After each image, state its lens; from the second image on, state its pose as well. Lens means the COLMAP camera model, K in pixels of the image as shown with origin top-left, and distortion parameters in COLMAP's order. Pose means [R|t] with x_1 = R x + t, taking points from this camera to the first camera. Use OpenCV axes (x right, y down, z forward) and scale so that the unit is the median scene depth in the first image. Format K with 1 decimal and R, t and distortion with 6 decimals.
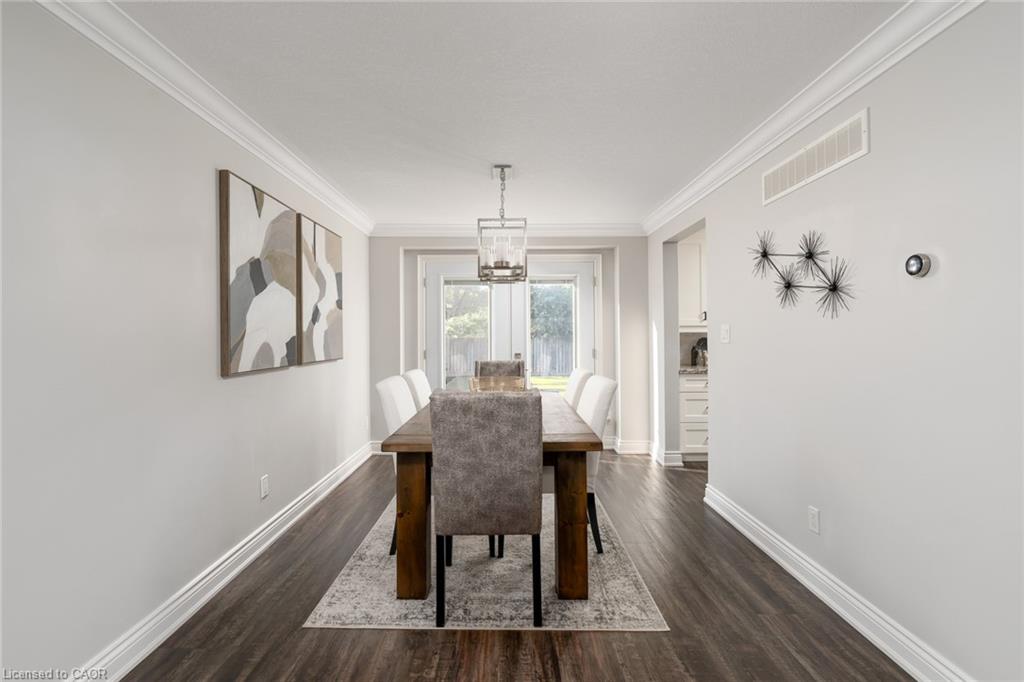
lens RADIAL K [[475.1, 0, 511.6], [0, 475.1, 332.4], [0, 0, 1]] dist [-0.001481, 0.000473]
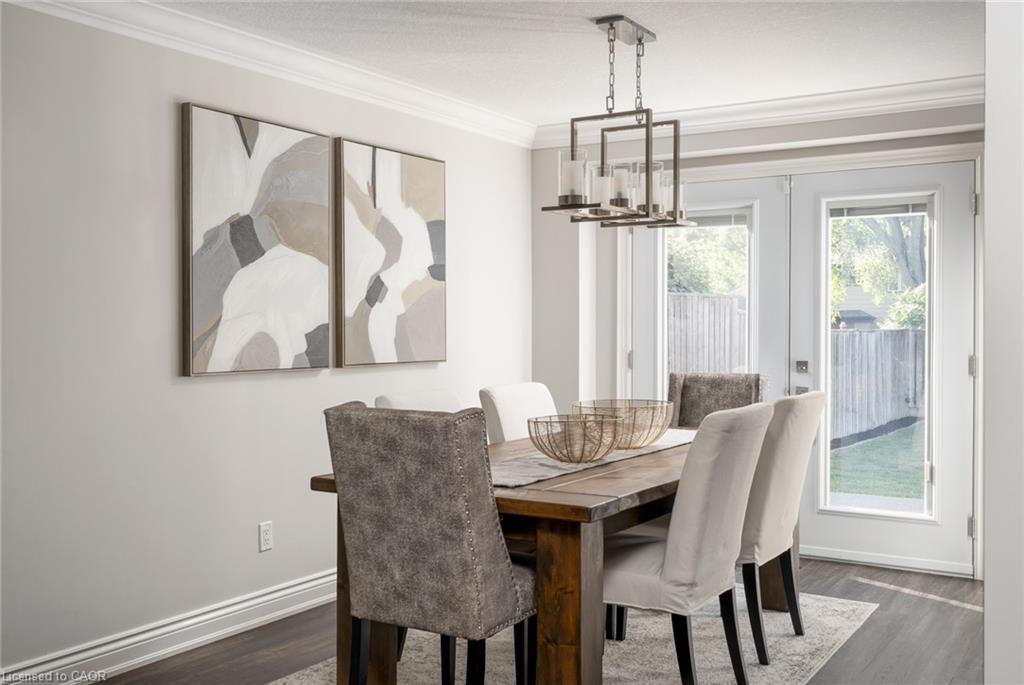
lens RADIAL K [[1021.2, 0, 511.9], [0, 1021.2, 335.8], [0, 0, 1]] dist [0.011795, 0.000000]
pose [[0.840888, 0.011671, -0.541084, 0.578063], [-0.001838, 0.999823, 0.018710, -0.002660], [0.541207, -0.014738, 0.840761, -0.075804]]
